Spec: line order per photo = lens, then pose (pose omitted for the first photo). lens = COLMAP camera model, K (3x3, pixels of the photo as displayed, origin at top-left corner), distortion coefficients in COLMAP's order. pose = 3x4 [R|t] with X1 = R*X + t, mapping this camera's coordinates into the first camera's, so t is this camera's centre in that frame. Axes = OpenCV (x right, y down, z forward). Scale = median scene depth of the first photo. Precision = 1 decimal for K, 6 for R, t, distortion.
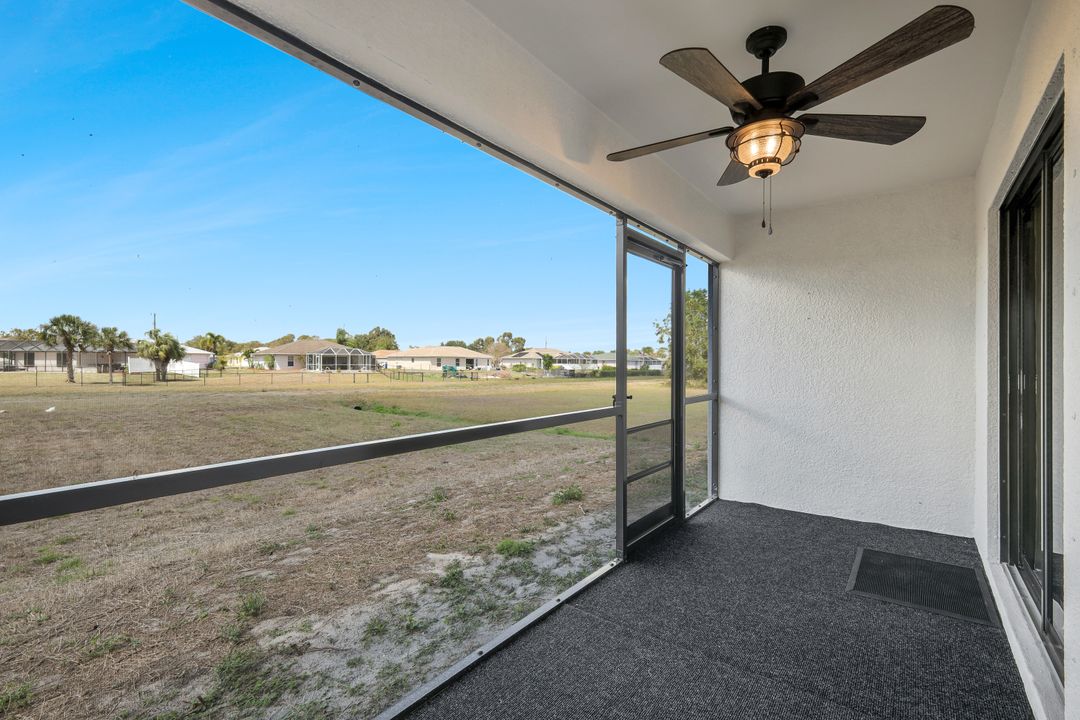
lens RADIAL K [[477.5, 0, 545.4], [0, 477.5, 361.4], [0, 0, 1]] dist [0.001558, 0.000264]
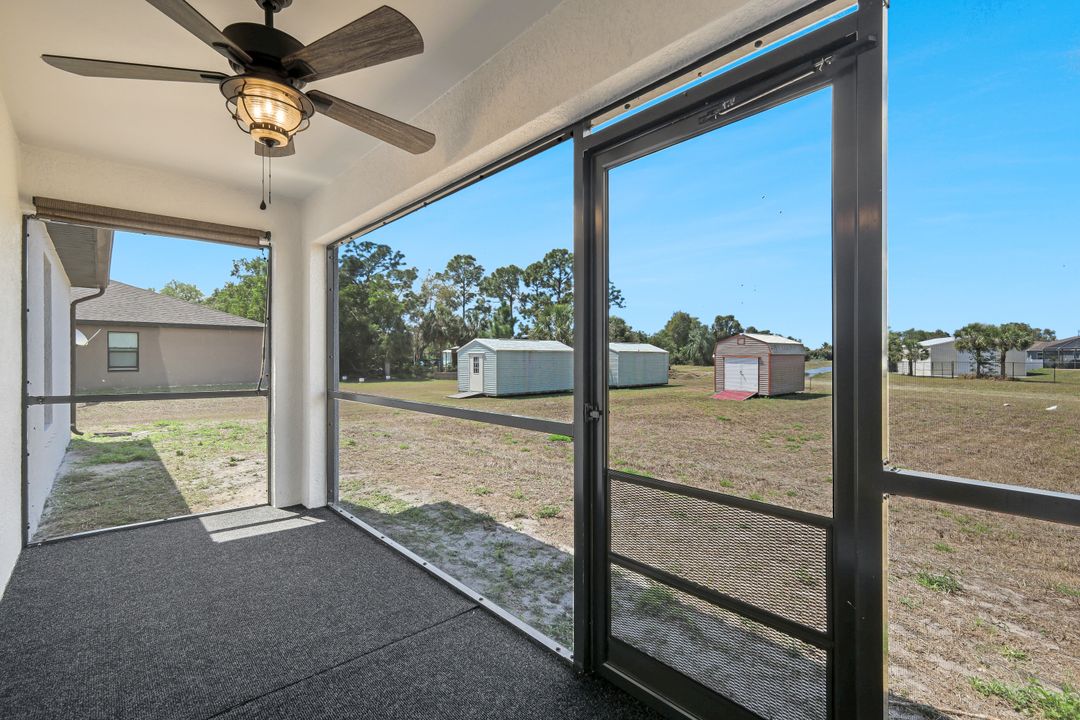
lens RADIAL K [[477.5, 0, 539.3], [0, 477.5, 360.3], [0, 0, 1]] dist [0.001558, 0.000264]
pose [[-0.173557, 0.002064, -0.984822, 1.013218], [-0.001977, 0.999995, 0.002444, 0.007894], [0.984822, 0.002371, -0.173552, 1.345182]]
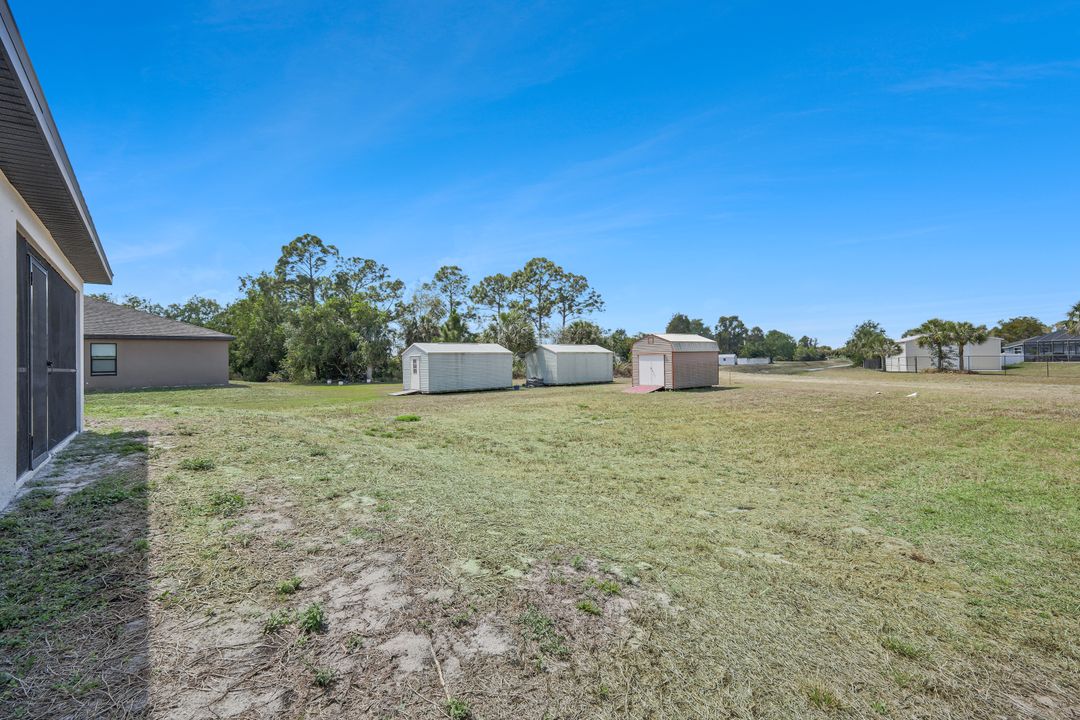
lens RADIAL K [[477.5, 0, 545.4], [0, 477.5, 356.0], [0, 0, 1]] dist [0.001558, 0.000264]
pose [[-0.222600, -0.012810, -0.974826, 1.703779], [0.016653, 0.999718, -0.016940, 0.119162], [0.974768, -0.020005, -0.222323, 3.606489]]
